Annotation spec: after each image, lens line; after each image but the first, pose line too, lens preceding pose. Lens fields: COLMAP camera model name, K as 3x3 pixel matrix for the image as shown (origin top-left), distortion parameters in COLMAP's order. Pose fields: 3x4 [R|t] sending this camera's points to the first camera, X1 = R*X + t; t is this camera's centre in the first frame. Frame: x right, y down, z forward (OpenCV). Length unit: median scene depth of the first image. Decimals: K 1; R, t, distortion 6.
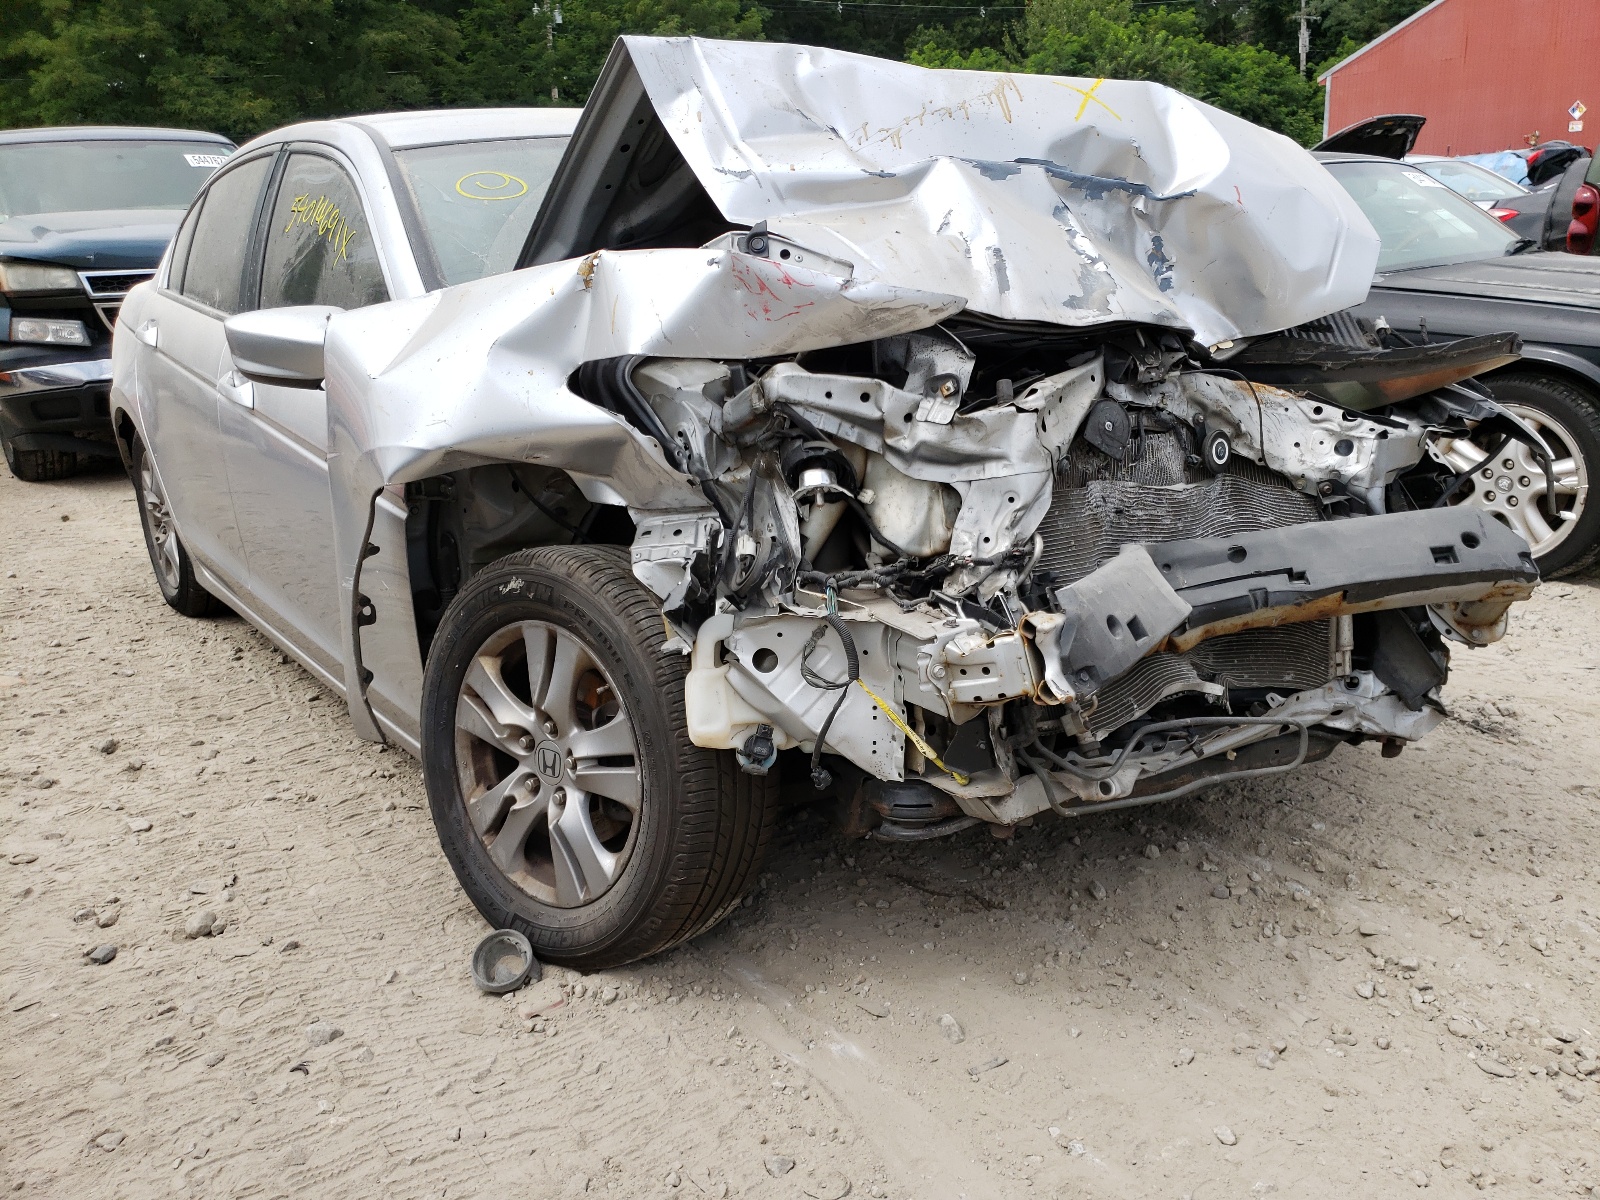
lens RADIAL K [[1371.8, 0, 796.4], [0, 1371.8, 599.5], [0, 0, 1]] dist [0.044926, -0.052136]
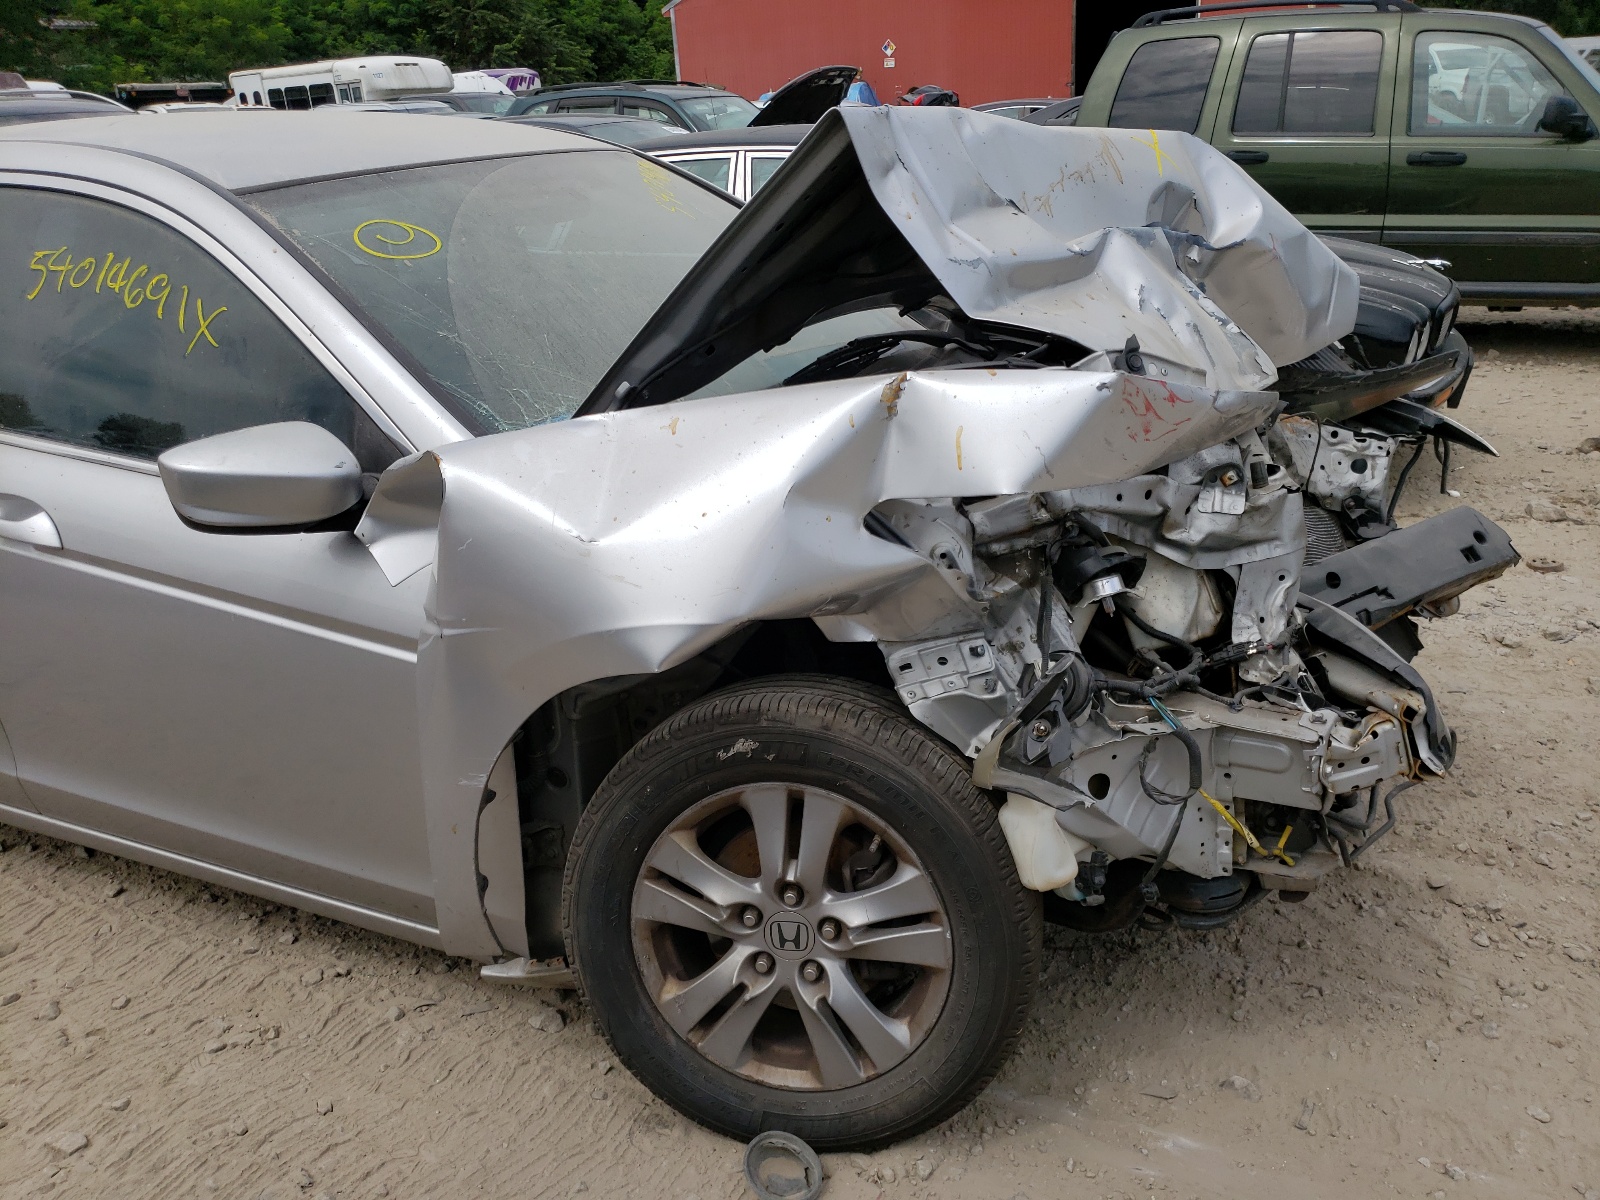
lens RADIAL K [[1371.8, 0, 800.3], [0, 1371.8, 597.9], [0, 0, 1]] dist [0.044926, -0.052136]
pose [[0.879665, -0.161793, 0.447228, -0.549965], [0.136124, 0.986668, 0.089200, -0.177205], [-0.455697, -0.017588, 0.889961, 0.228888]]
